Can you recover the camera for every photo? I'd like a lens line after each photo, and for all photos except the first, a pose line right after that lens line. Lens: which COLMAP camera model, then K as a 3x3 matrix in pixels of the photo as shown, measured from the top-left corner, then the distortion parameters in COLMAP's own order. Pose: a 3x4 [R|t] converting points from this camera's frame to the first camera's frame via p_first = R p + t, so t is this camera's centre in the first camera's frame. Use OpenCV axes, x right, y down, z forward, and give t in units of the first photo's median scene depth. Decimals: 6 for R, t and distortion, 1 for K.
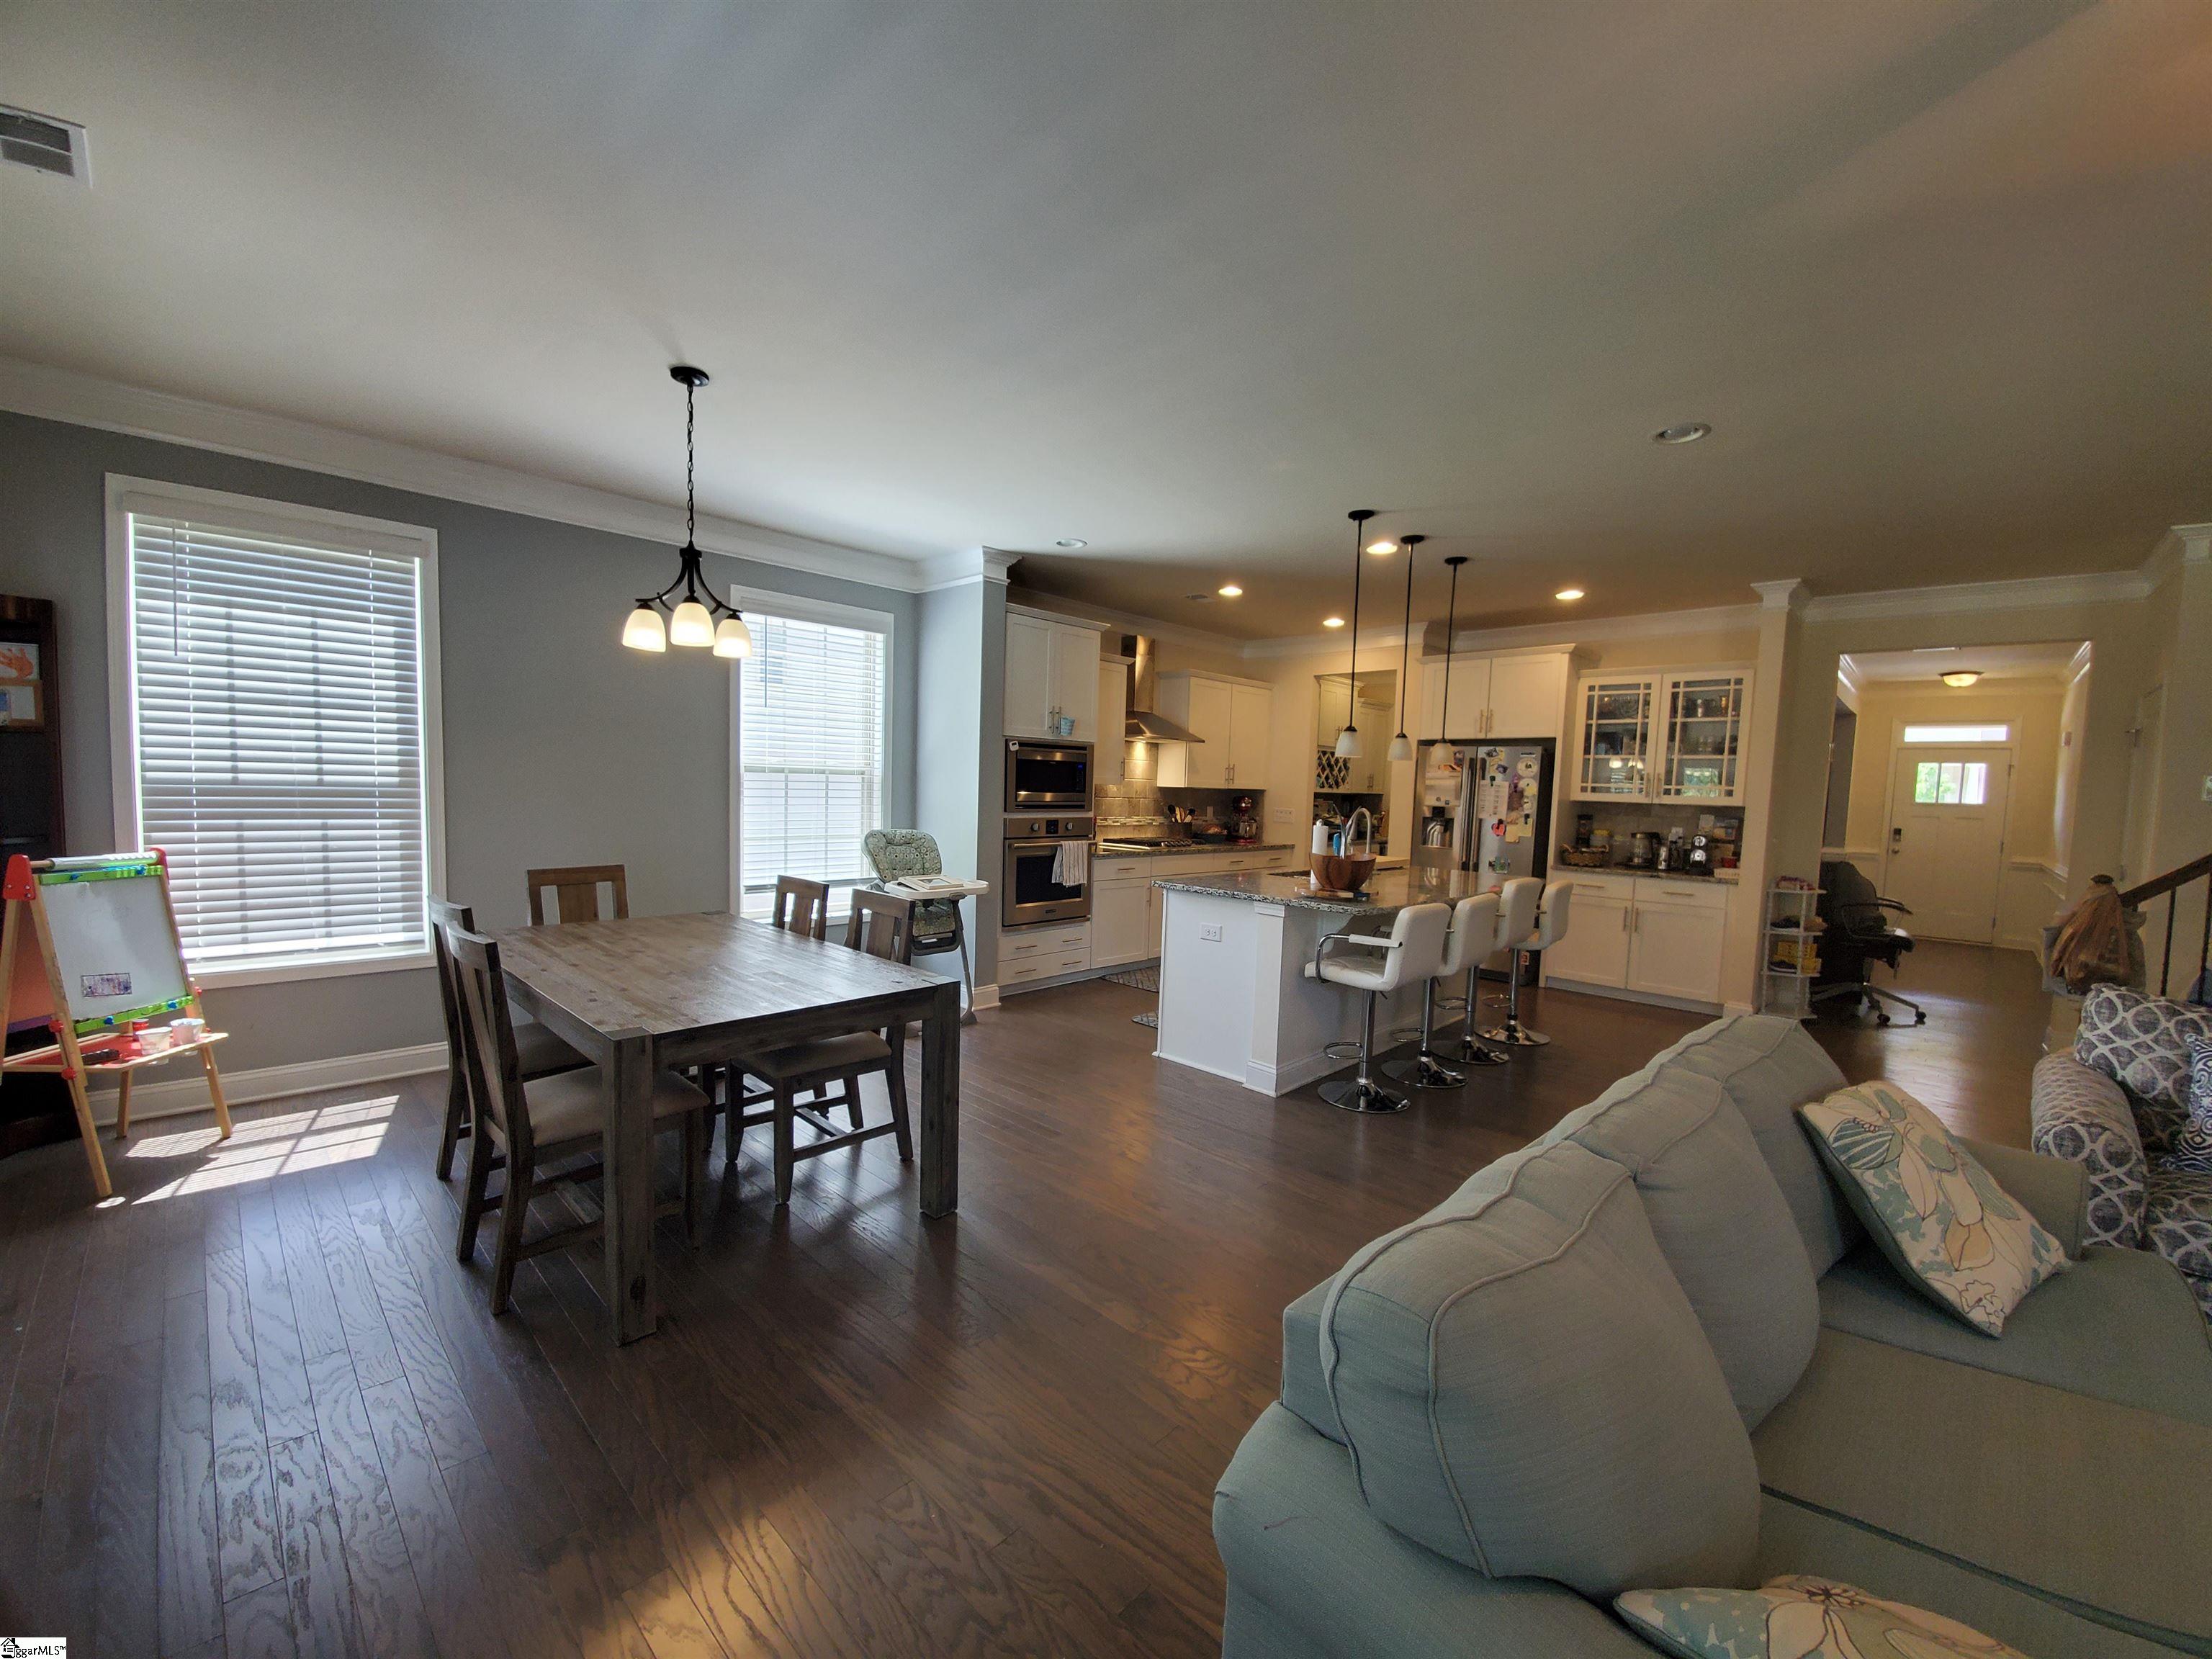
lens RADIAL K [[882.1, 0, 1101.0], [0, 882.1, 847.3], [0, 0, 1]] dist [0.013780, -0.018451]
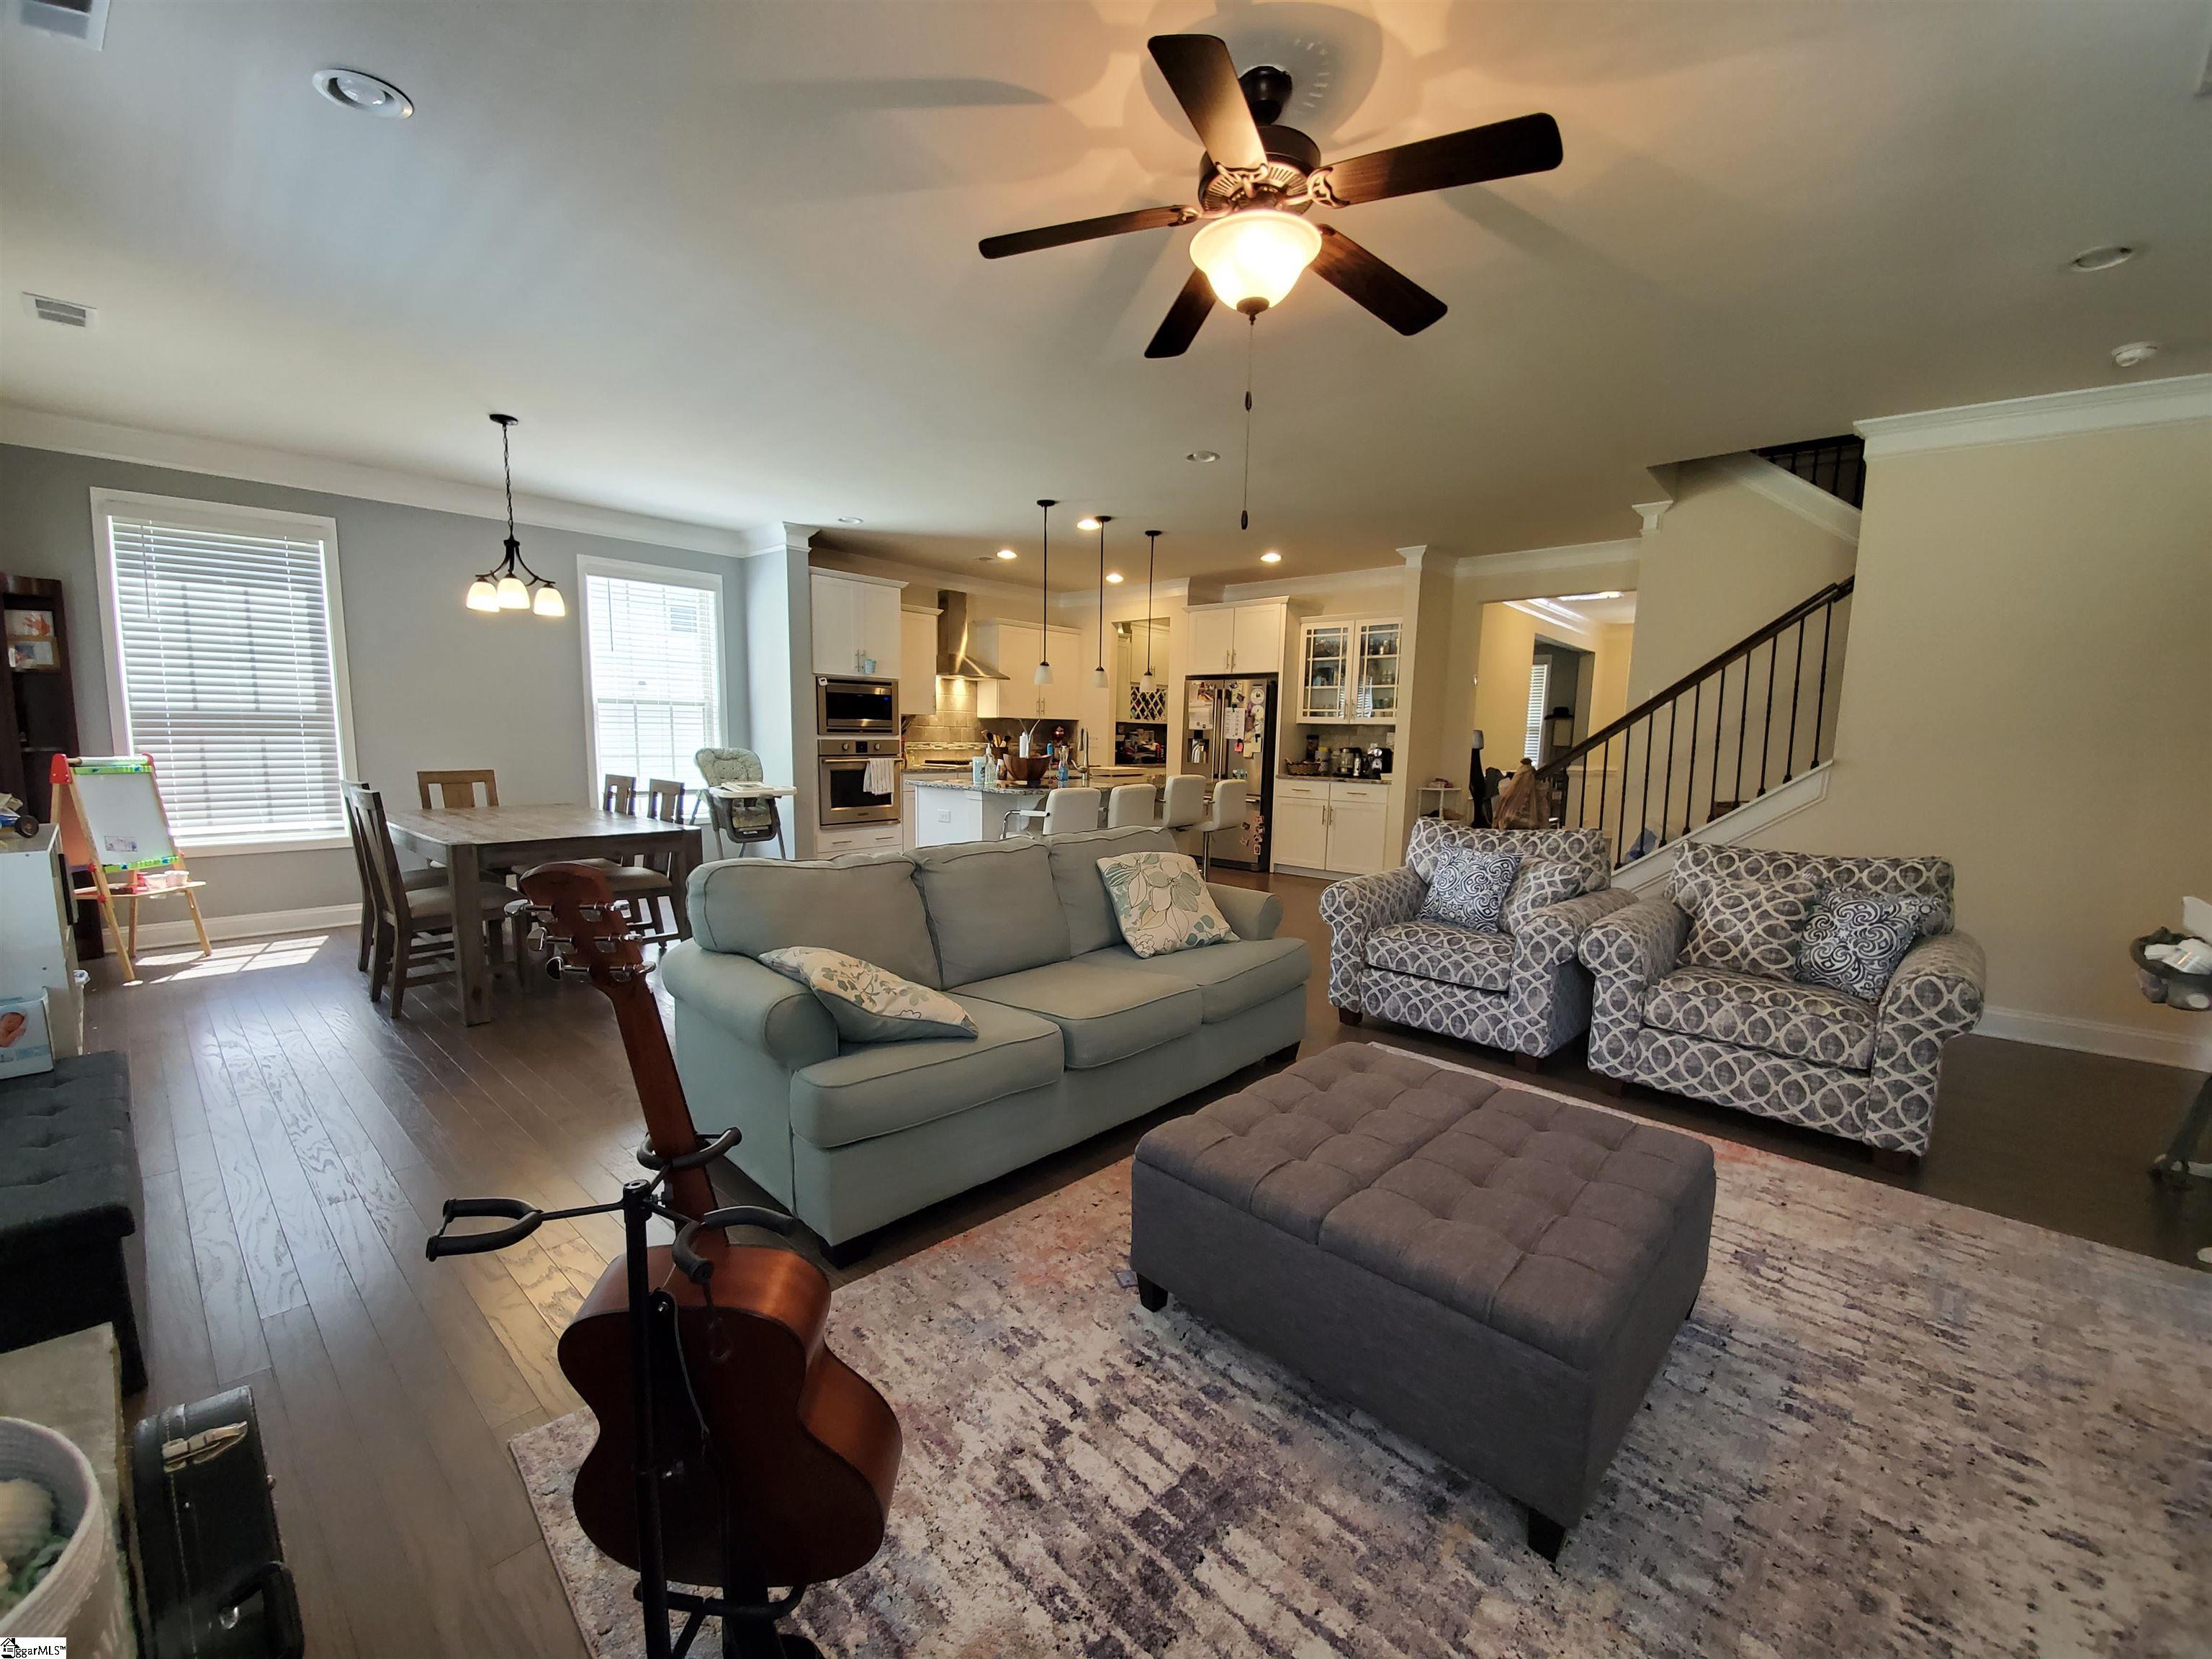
lens RADIAL K [[882.1, 0, 1101.0], [0, 882.1, 847.3], [0, 0, 1]] dist [0.013780, -0.018451]
pose [[0.998876, -0.017370, 0.044092, 0.220488], [0.014740, 0.998131, 0.059299, 0.048550], [-0.045040, -0.058583, 0.997266, -0.267155]]
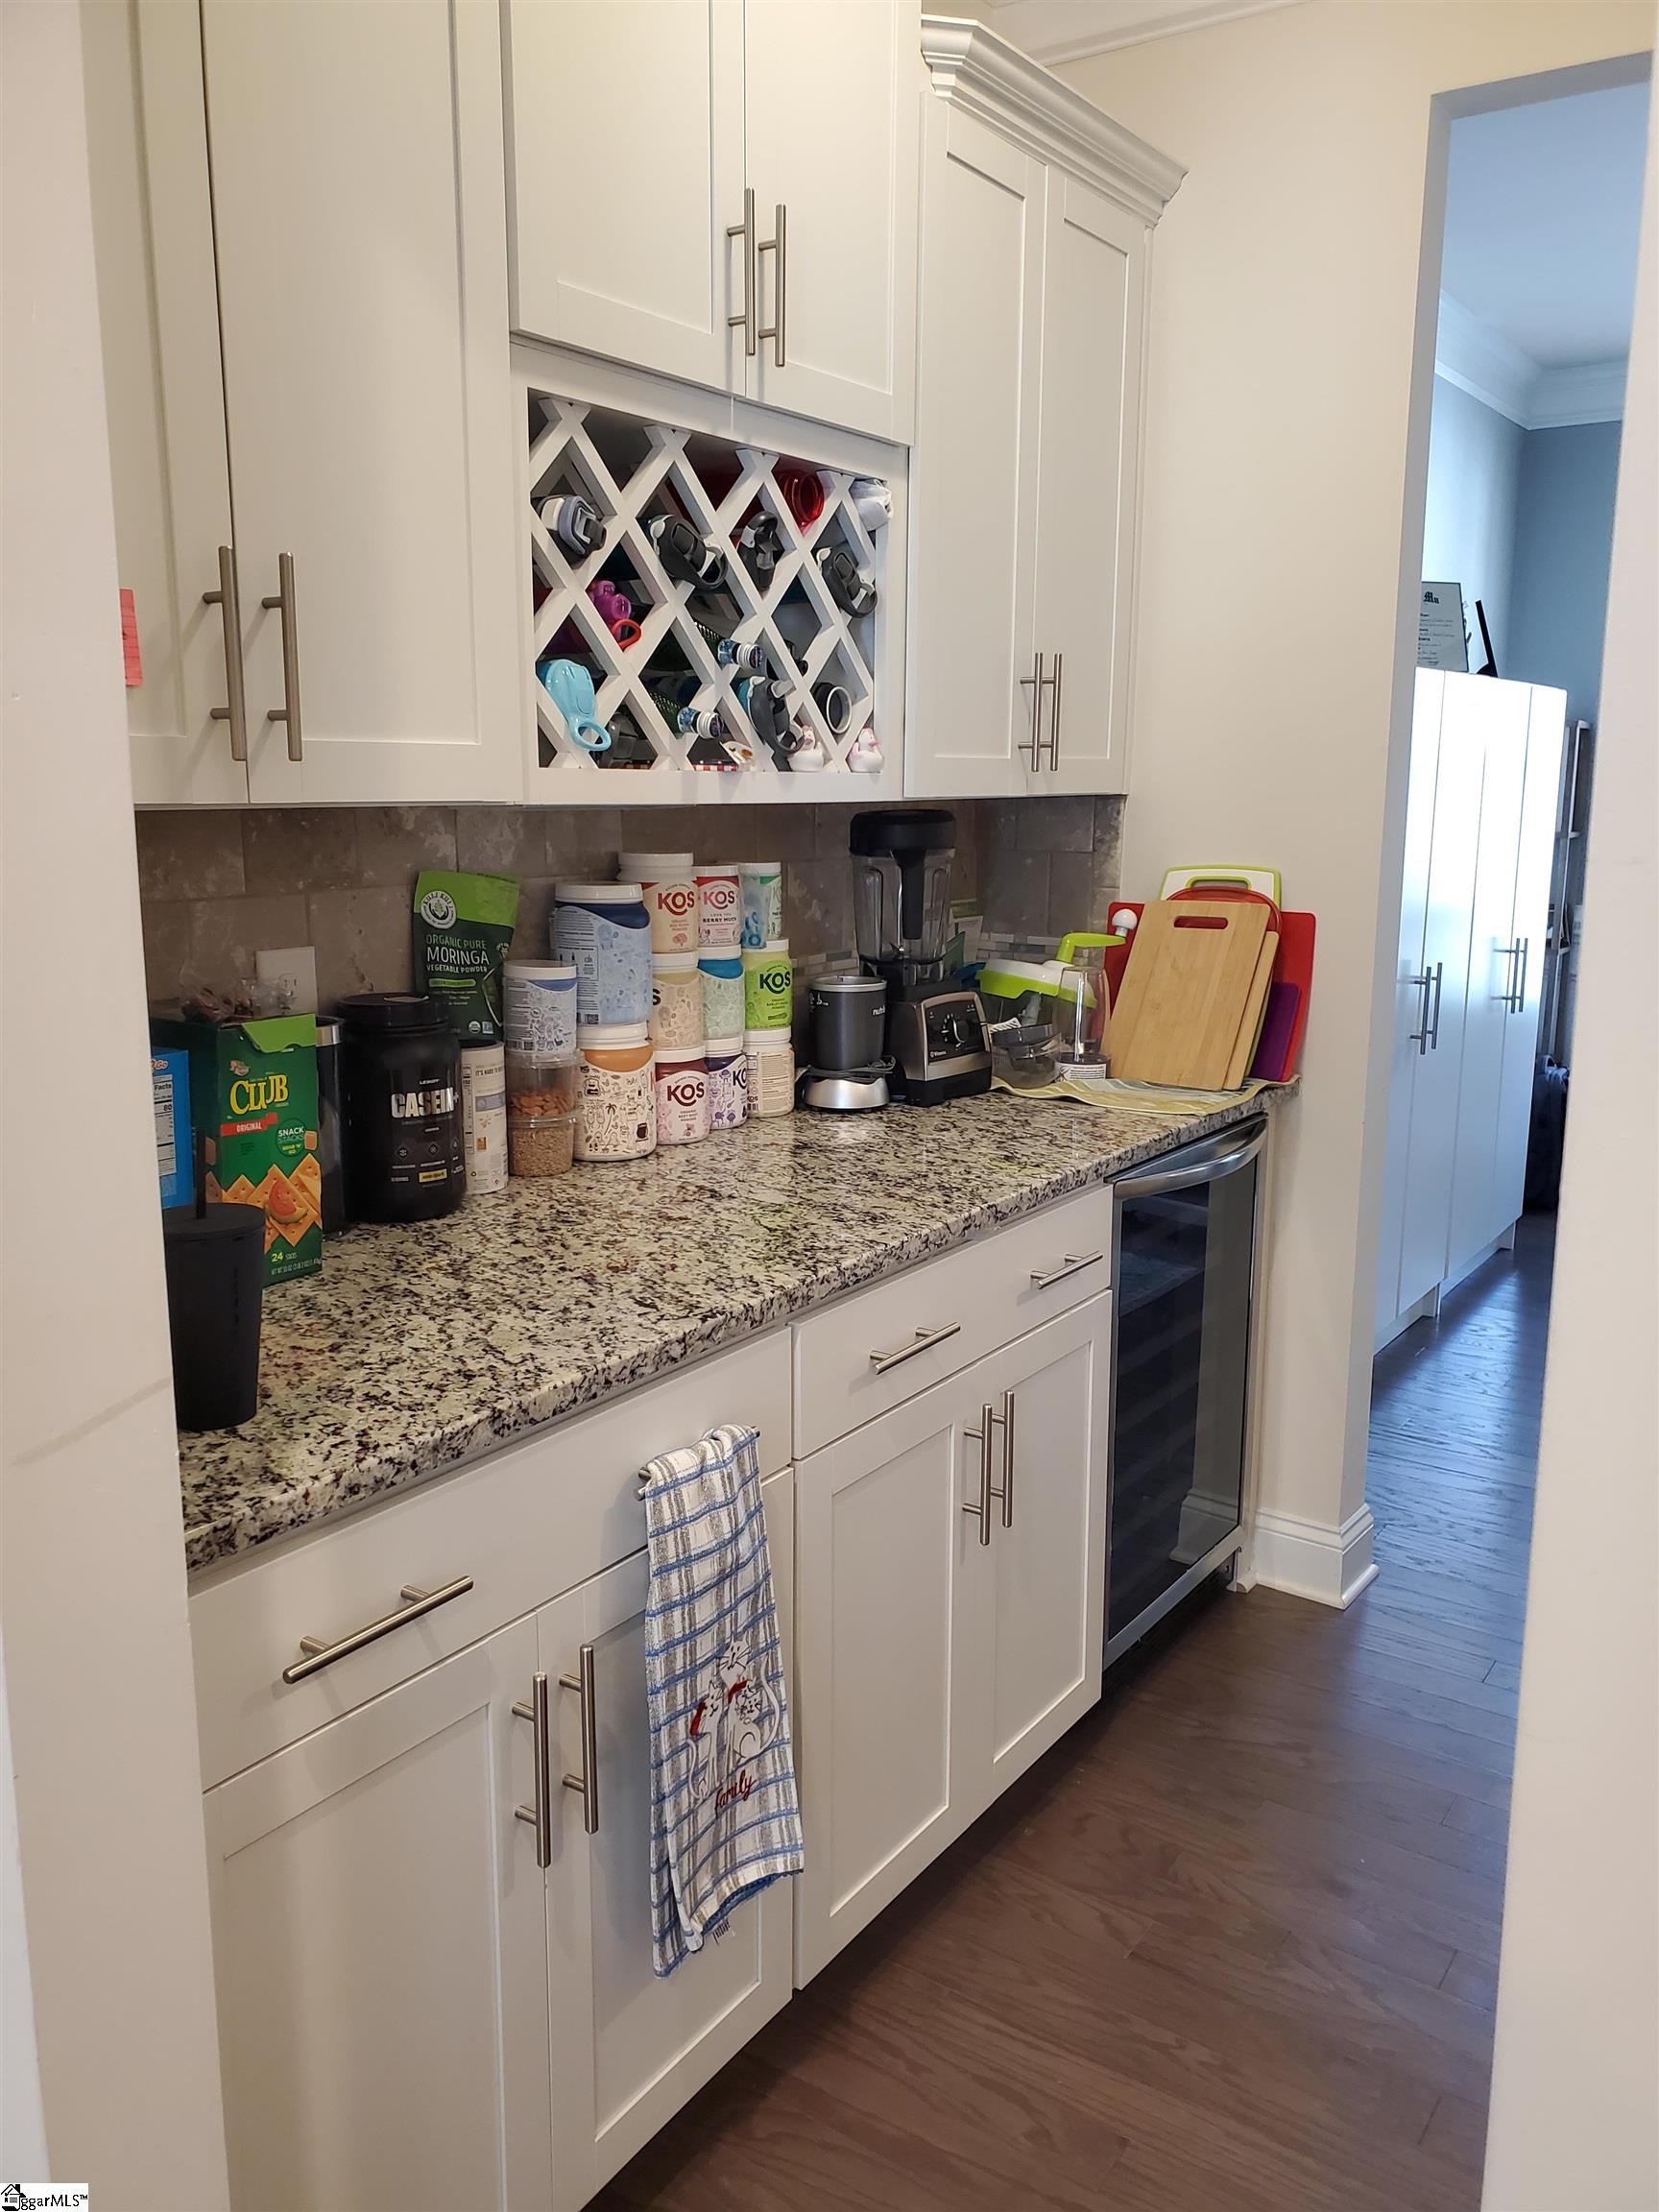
lens RADIAL K [[1719.5, 0, 829.5], [0, 1719.5, 1106.0], [0, 0, 1]] dist [0.020993, 0.000104]
pose [[0.987414, -0.056513, 0.147716, 0.382867], [0.038252, 0.991587, 0.123664, -0.079062], [-0.153462, -0.116457, 0.981268, 1.225200]]
